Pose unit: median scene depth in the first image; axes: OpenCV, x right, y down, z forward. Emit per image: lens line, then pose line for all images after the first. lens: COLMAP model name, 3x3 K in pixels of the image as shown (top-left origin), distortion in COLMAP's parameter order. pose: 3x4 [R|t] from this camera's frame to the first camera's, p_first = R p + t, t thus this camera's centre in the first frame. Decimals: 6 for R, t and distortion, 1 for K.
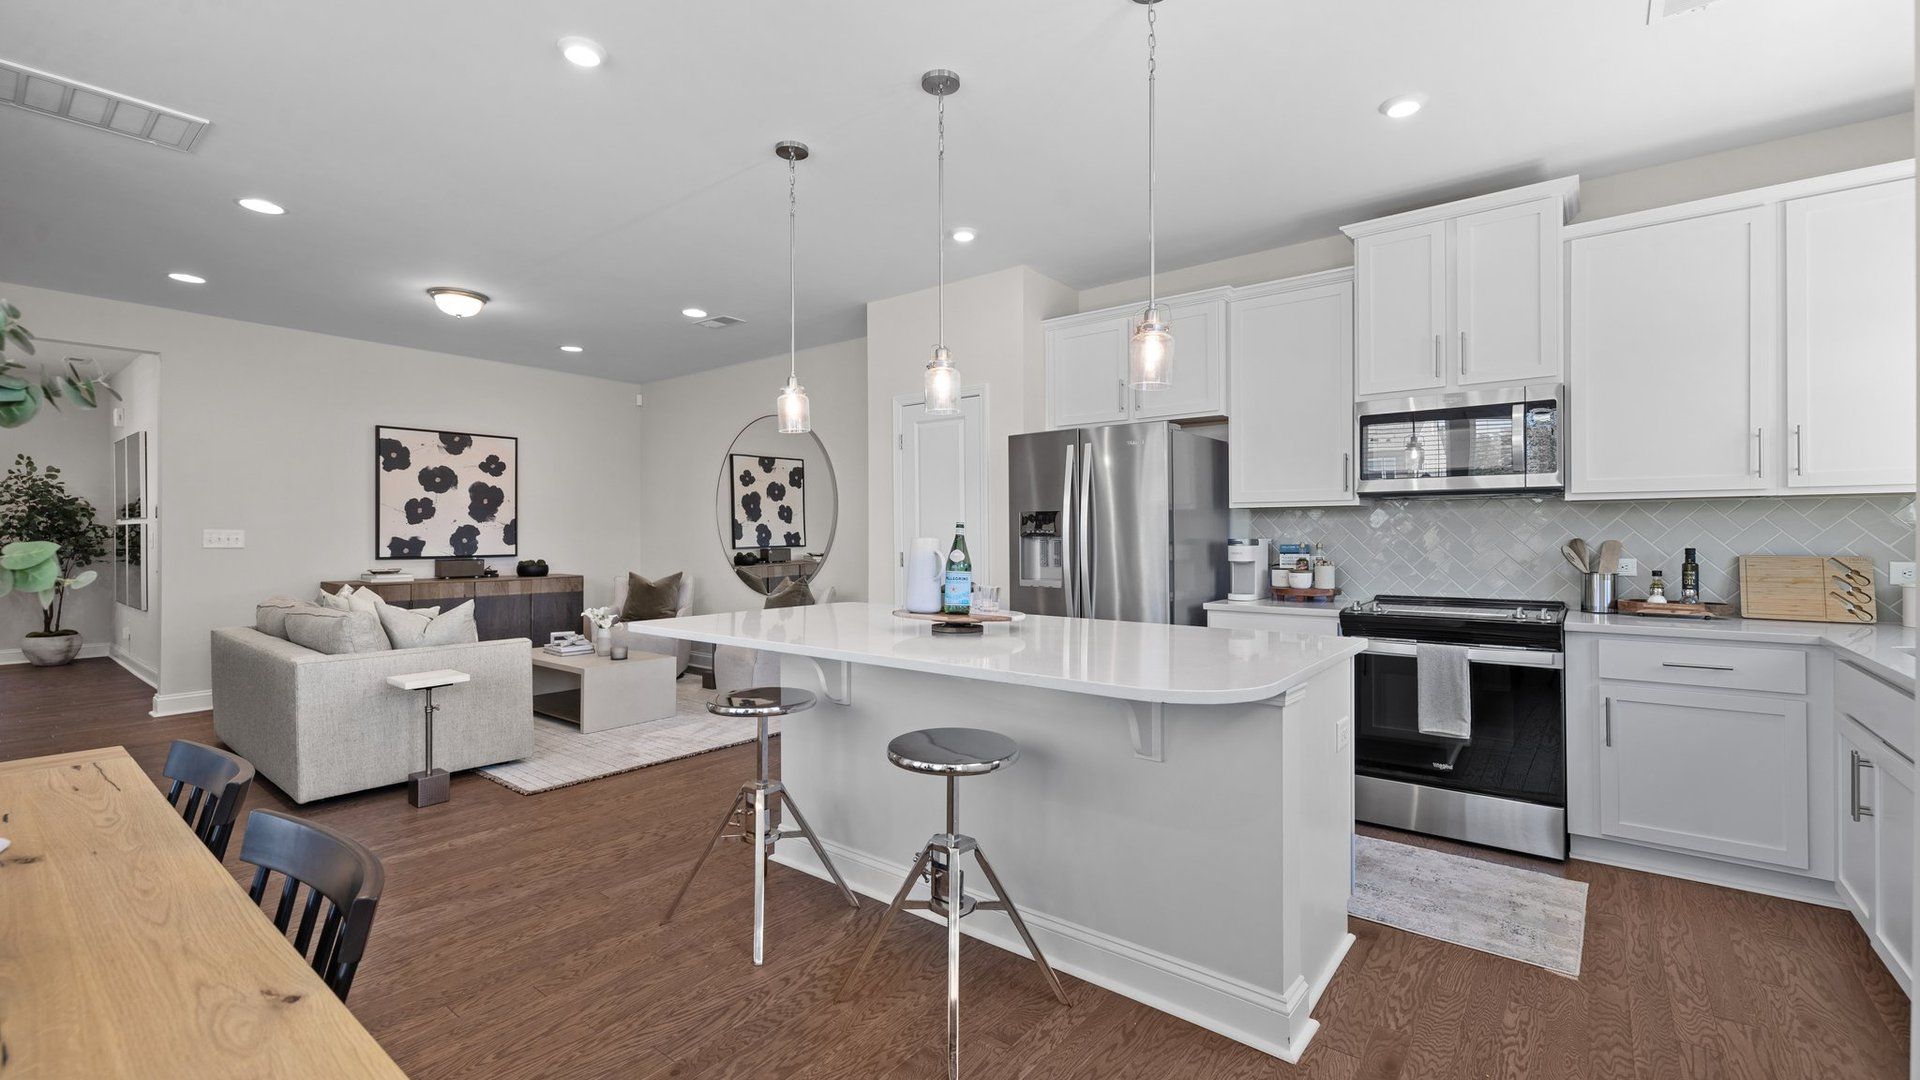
lens RADIAL K [[805.4, 0, 956.7], [0, 805.4, 533.7], [0, 0, 1]] dist [0.001613, -0.001966]
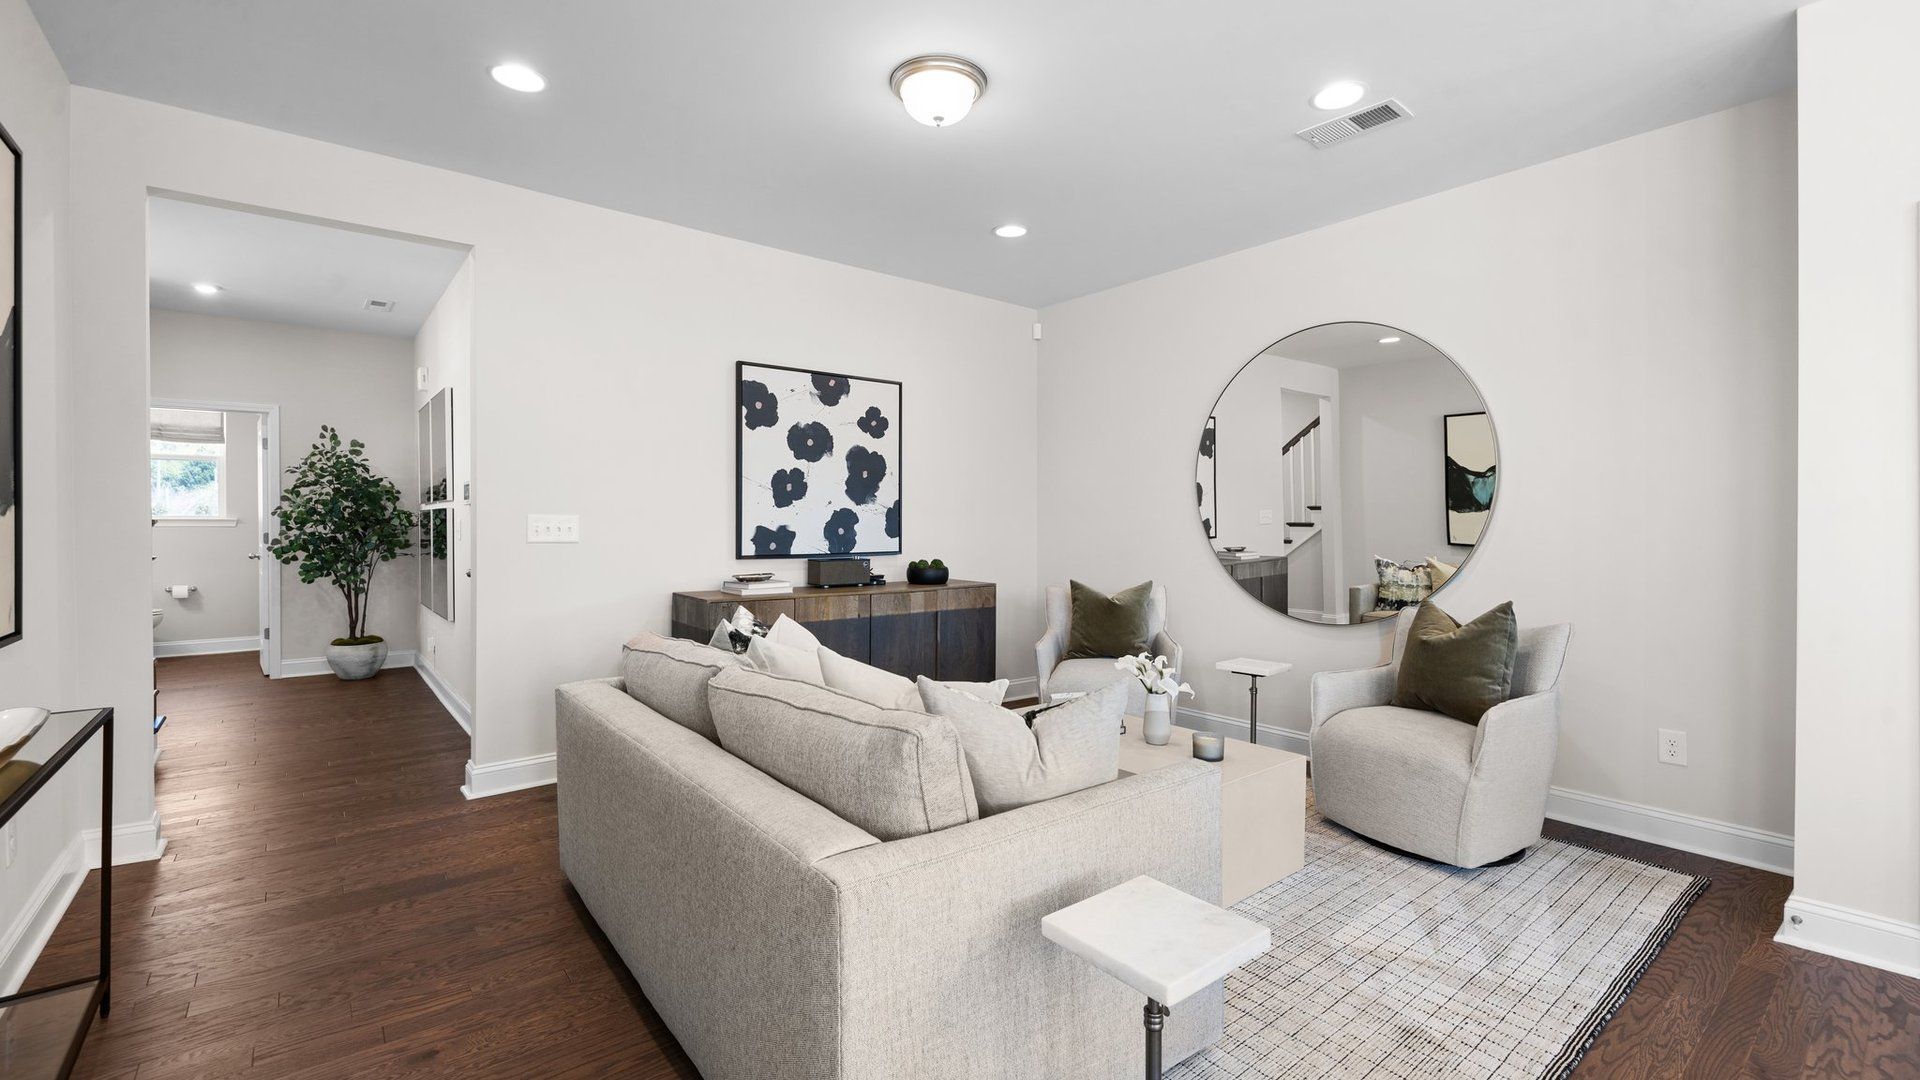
lens RADIAL K [[805.4, 0, 947.3], [0, 805.4, 528.3], [0, 0, 1]] dist [0.001613, -0.001966]
pose [[0.973890, 0.002595, -0.227005, -0.394020], [-0.001078, 0.999976, 0.006805, 0.001149], [0.227018, -0.006383, 0.973870, 0.378849]]
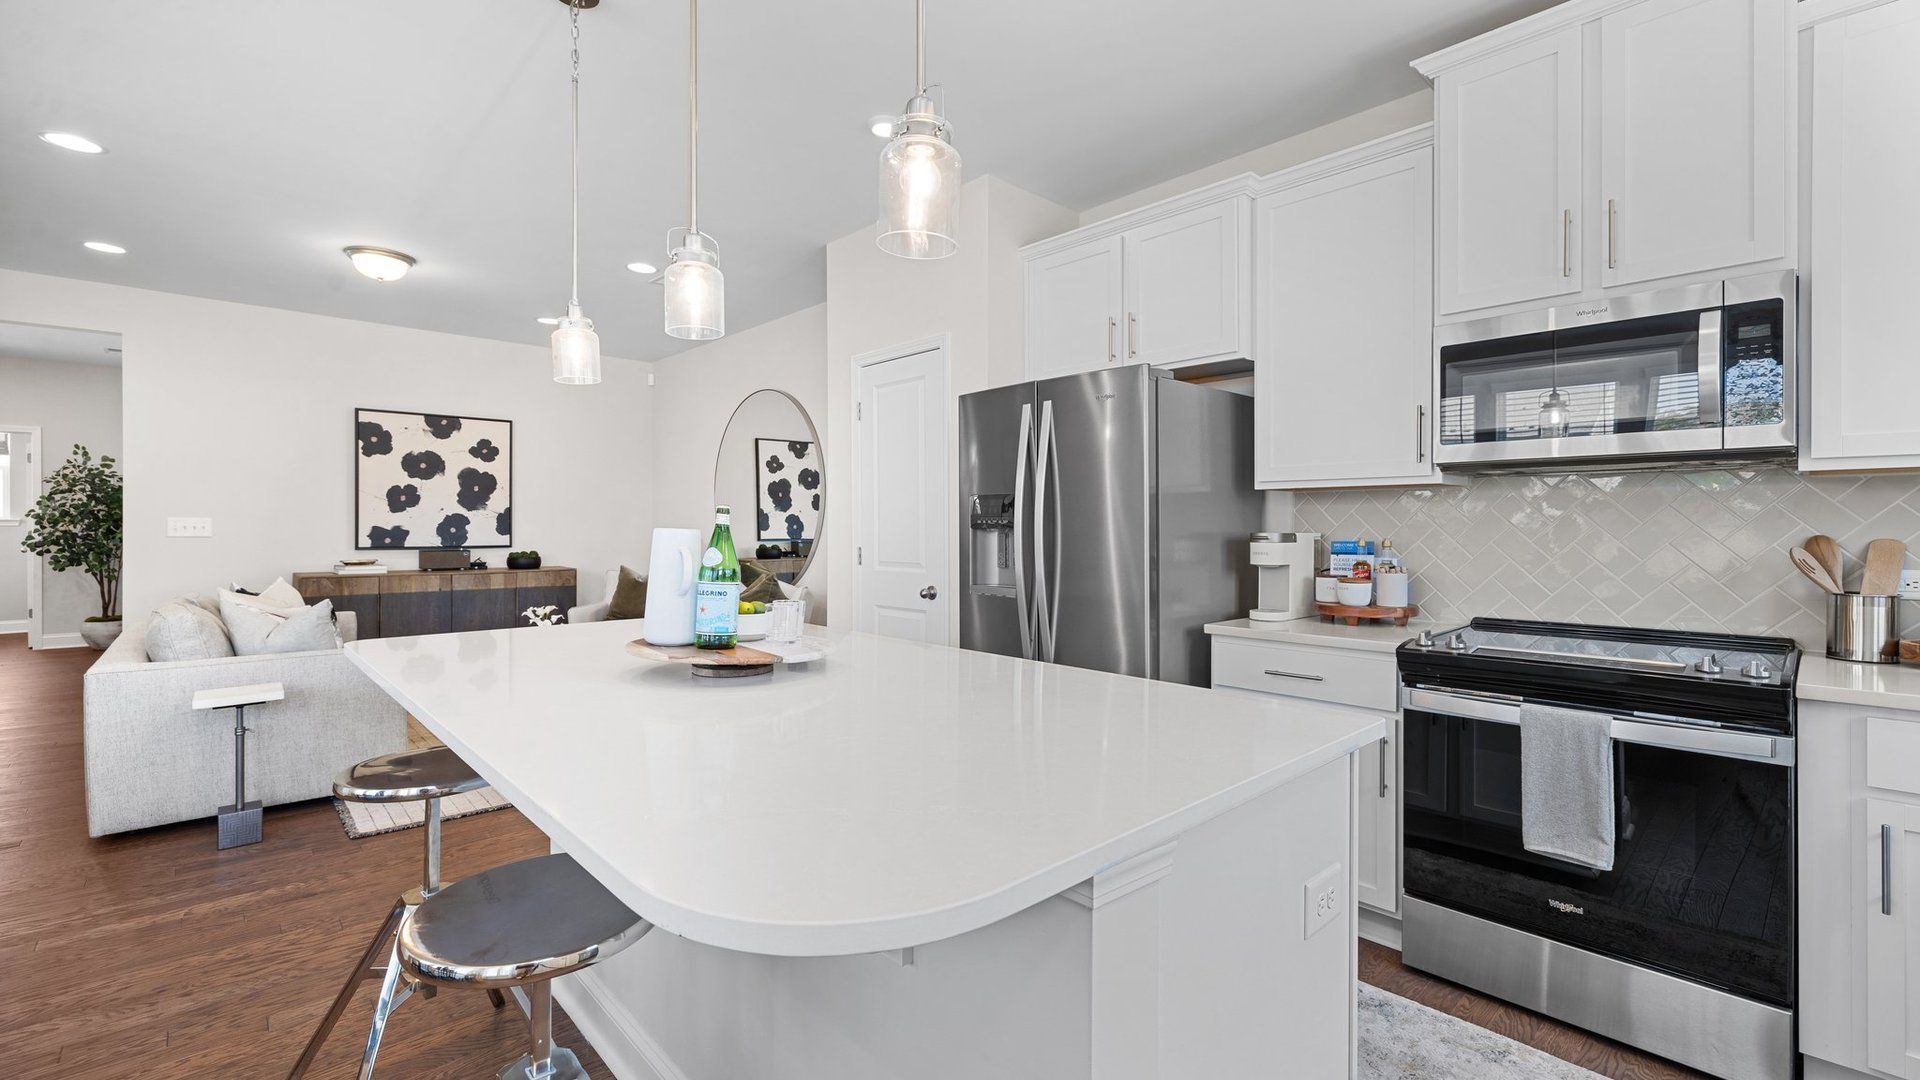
lens RADIAL K [[805.4, 0, 960.4], [0, 805.4, 529.4], [0, 0, 1]] dist [0.001613, -0.001966]
pose [[0.988548, 0.004997, -0.150824, 0.125456], [-0.004409, 0.999981, 0.004238, 0.000893], [0.150842, -0.003525, 0.988552, 0.171329]]
